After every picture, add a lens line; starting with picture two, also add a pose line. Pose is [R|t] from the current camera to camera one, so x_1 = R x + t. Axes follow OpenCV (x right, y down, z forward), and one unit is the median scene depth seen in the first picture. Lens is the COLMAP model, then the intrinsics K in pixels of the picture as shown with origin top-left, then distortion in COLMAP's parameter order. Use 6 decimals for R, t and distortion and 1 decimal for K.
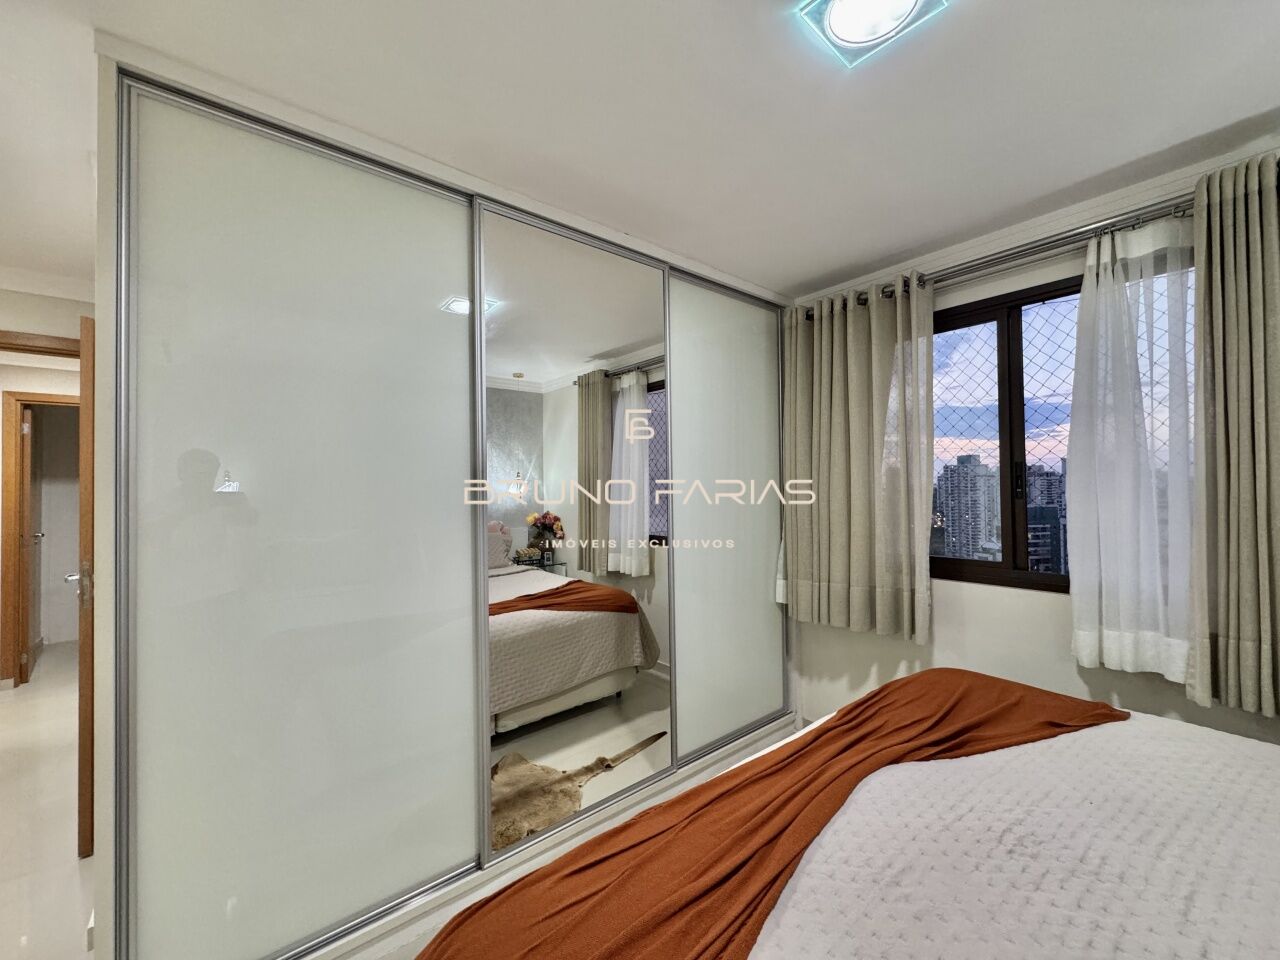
lens RADIAL K [[510.8, 0, 641.0], [0, 510.8, 477.5], [0, 0, 1]] dist [-0.002788, 0.000496]
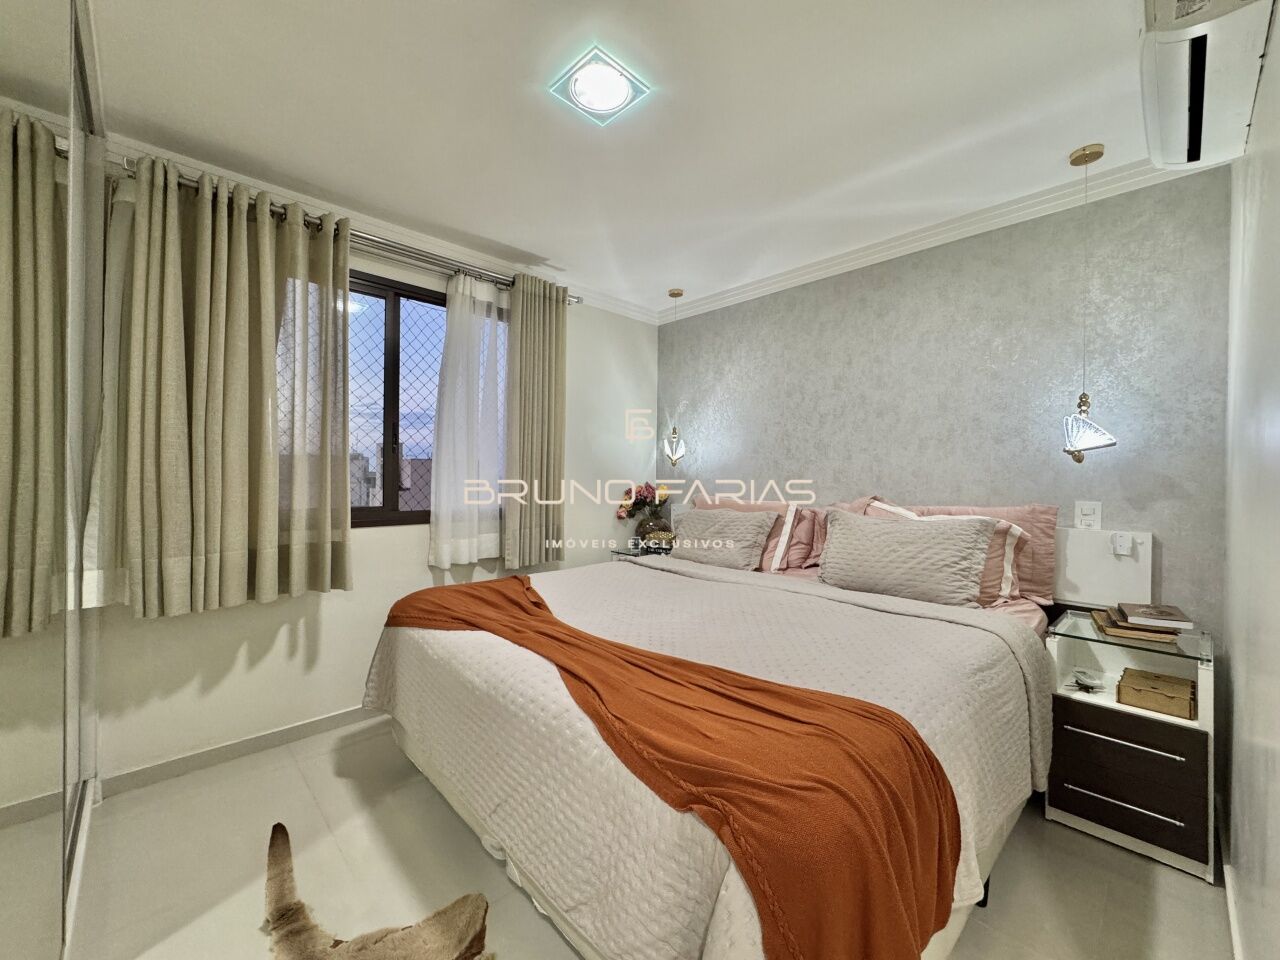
lens RADIAL K [[510.8, 0, 641.0], [0, 510.8, 477.5], [0, 0, 1]] dist [-0.002788, 0.000496]
pose [[-0.065595, -0.020227, 0.997641, -0.519991], [-0.057110, 0.998232, 0.016484, 0.045122], [-0.996211, -0.055894, -0.066635, 0.485960]]
